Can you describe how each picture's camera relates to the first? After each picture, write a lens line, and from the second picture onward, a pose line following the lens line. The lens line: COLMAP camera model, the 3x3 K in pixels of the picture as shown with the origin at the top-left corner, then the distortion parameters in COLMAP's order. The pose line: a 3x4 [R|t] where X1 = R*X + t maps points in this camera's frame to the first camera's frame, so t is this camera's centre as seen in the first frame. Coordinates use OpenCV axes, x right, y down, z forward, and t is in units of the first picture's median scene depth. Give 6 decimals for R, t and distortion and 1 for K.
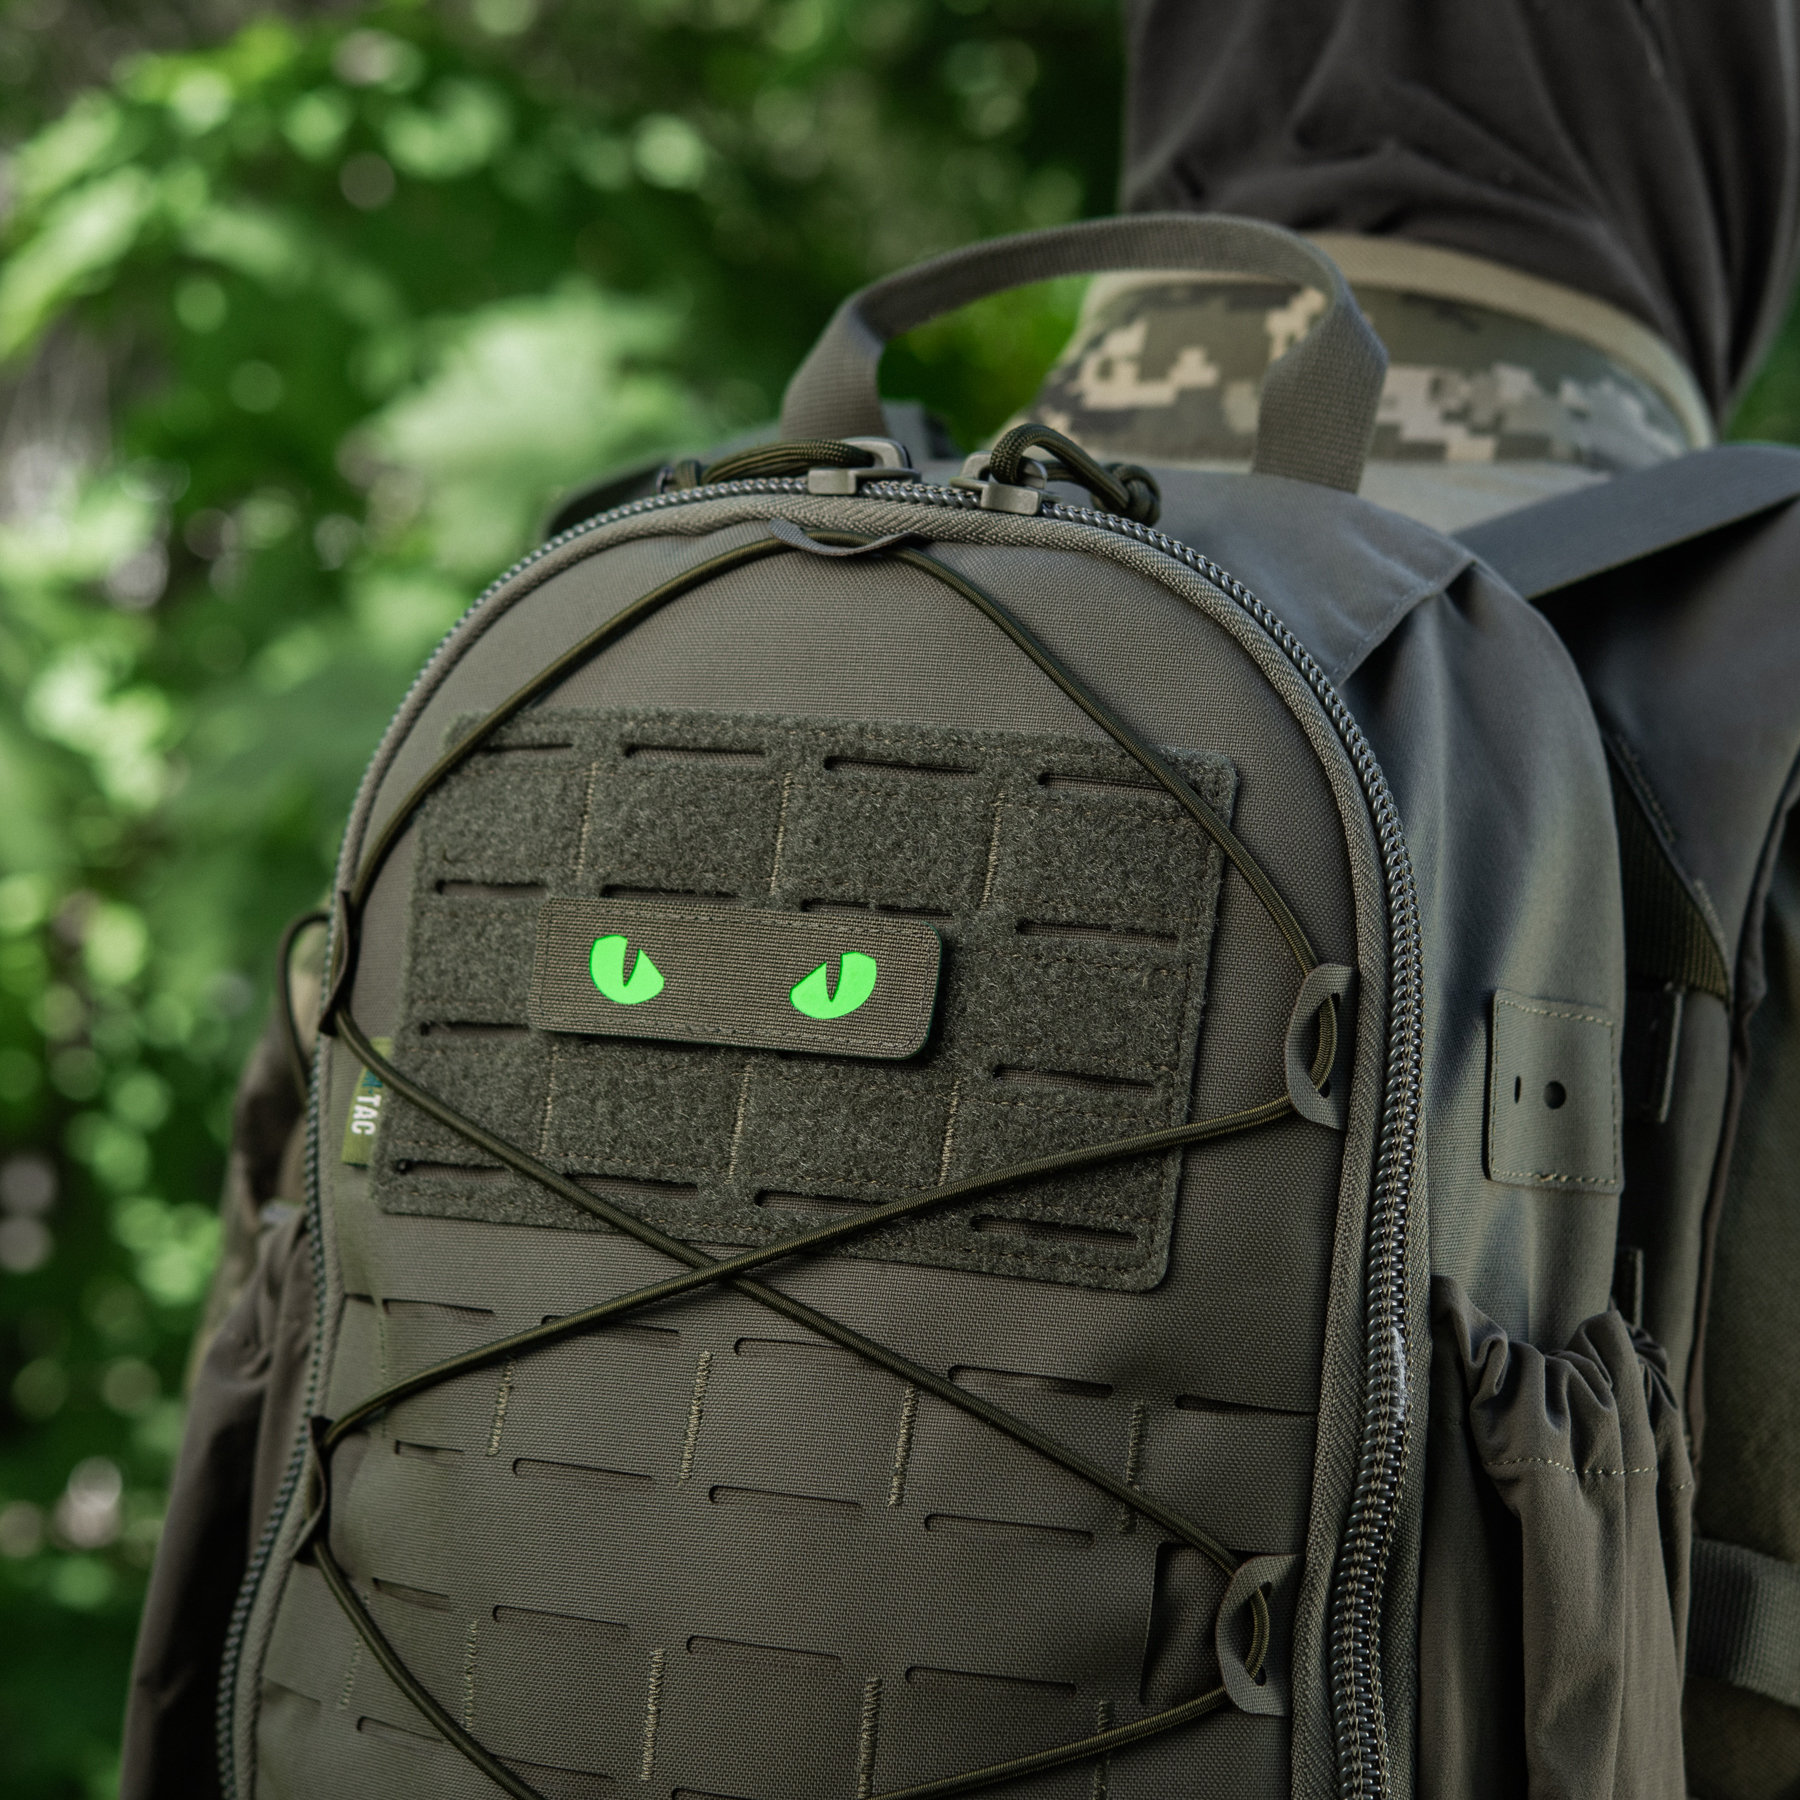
lens RADIAL K [[5375.5, 0, 901.8], [0, 5375.5, 846.6], [0, 0, 1]] dist [-0.059170, 1.177566]
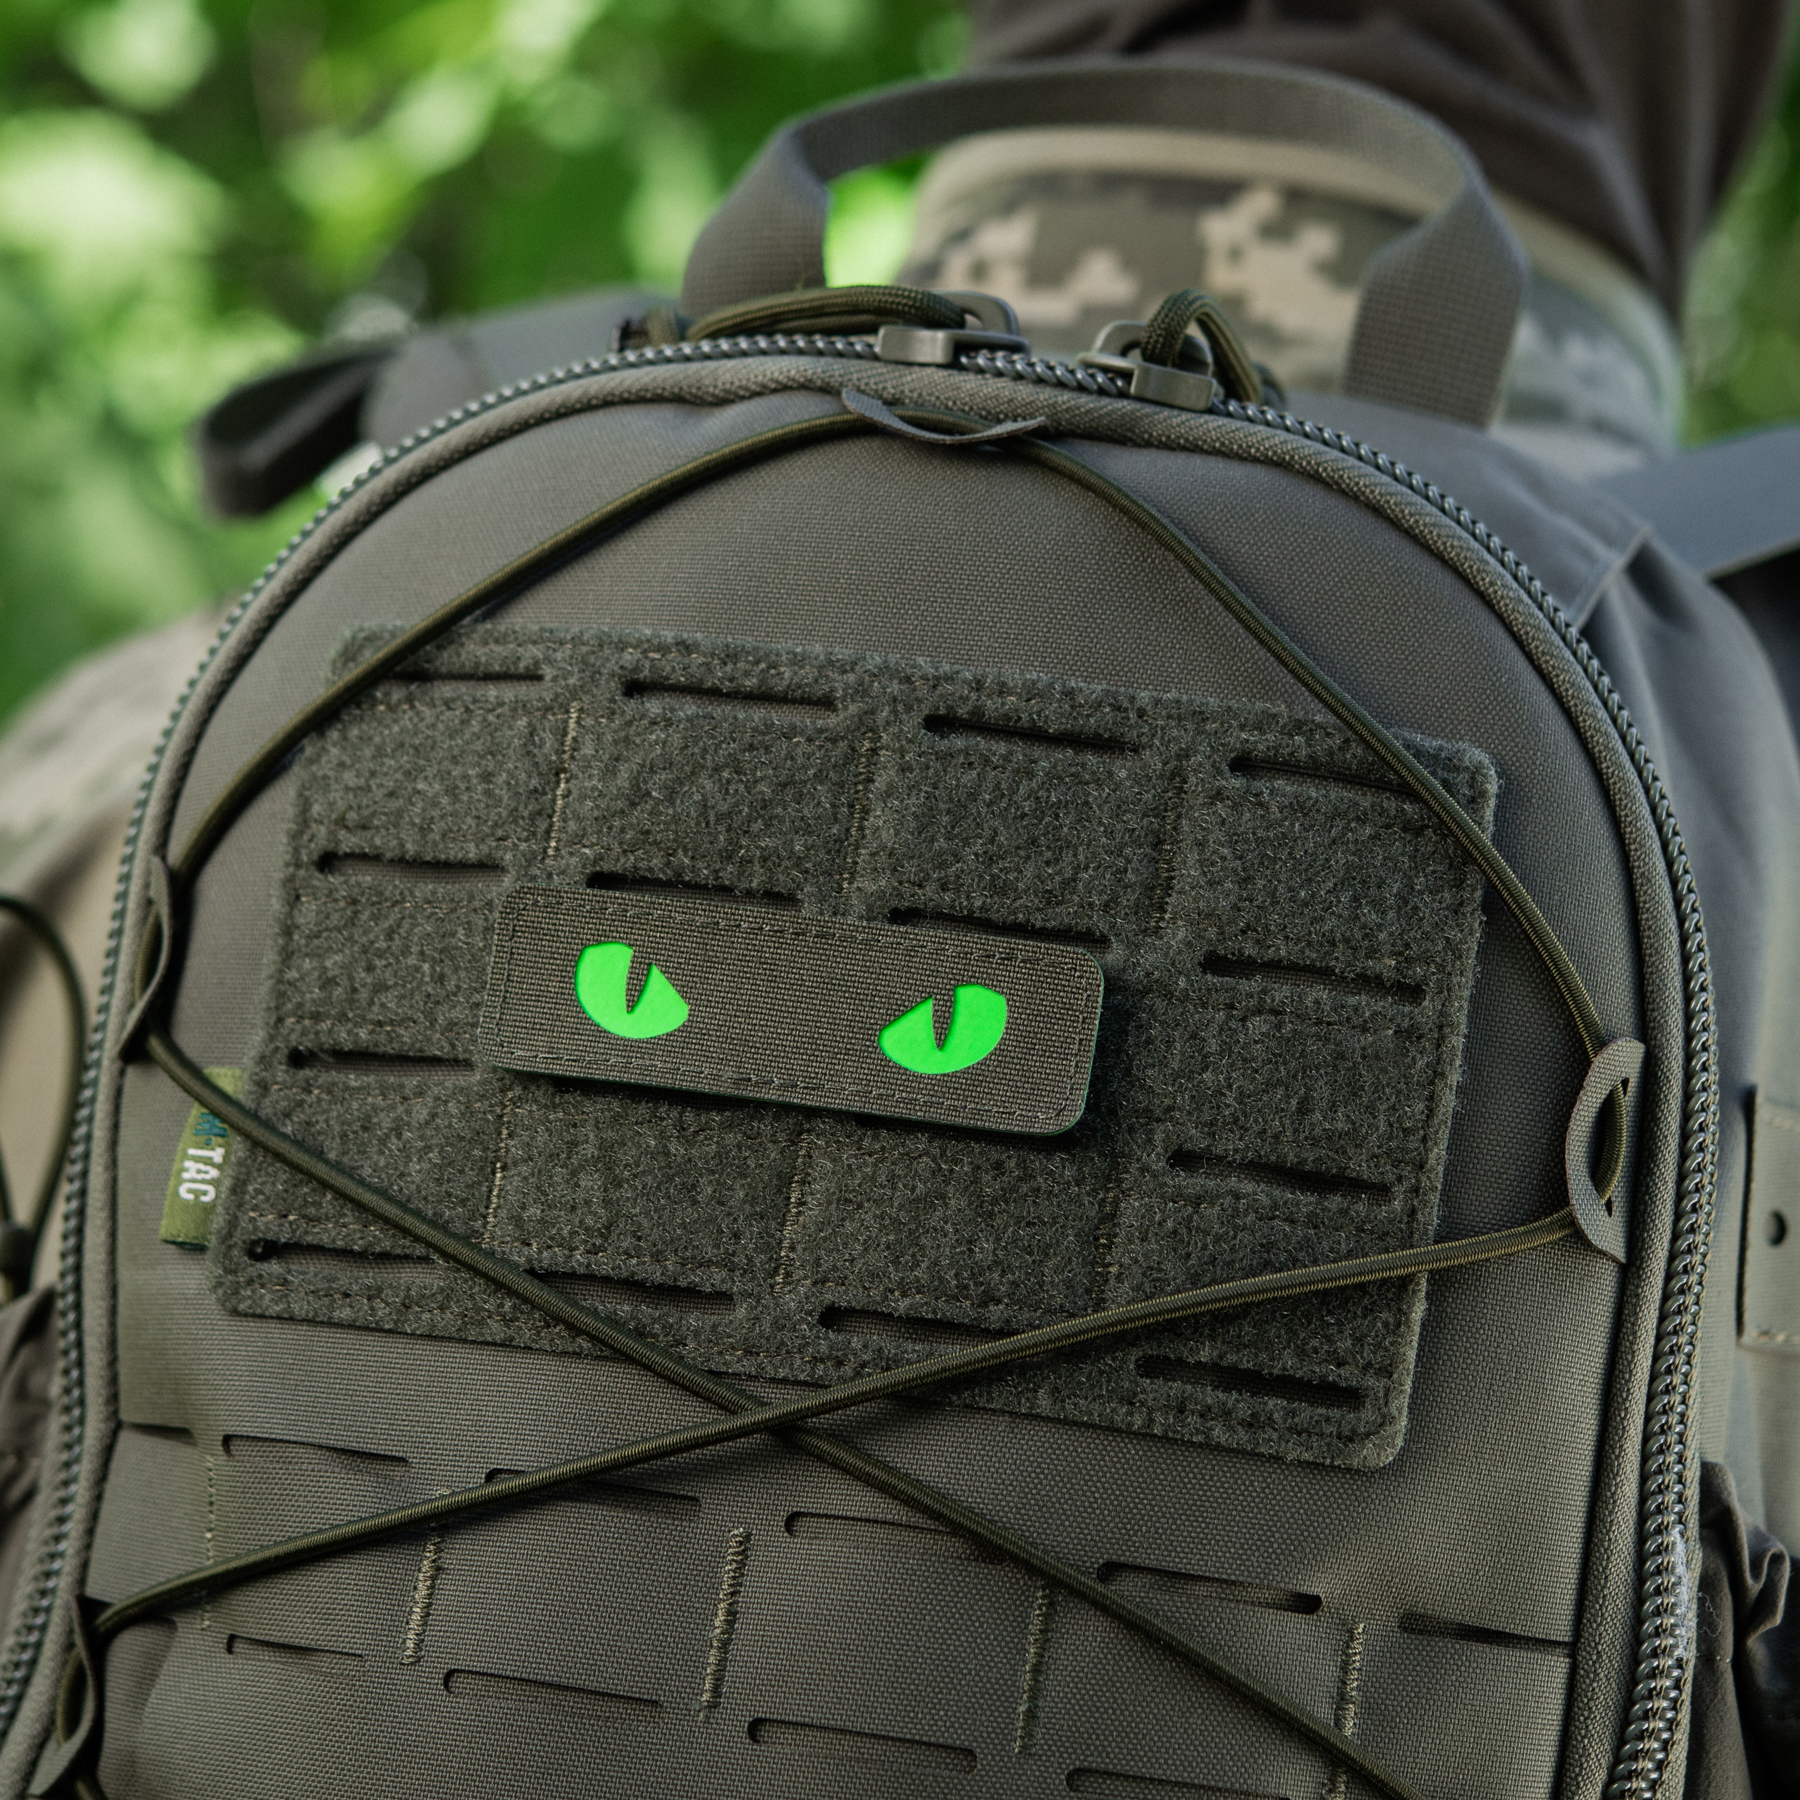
lens RADIAL K [[5375.5, 0, 901.8], [0, 5375.5, 846.6], [0, 0, 1]] dist [-0.059170, 1.177566]
pose [[0.966037, 0.065891, 0.249863, -0.195416], [-0.060781, 0.997755, -0.028122, 0.021416], [-0.251155, 0.011980, 0.967873, 0.292607]]
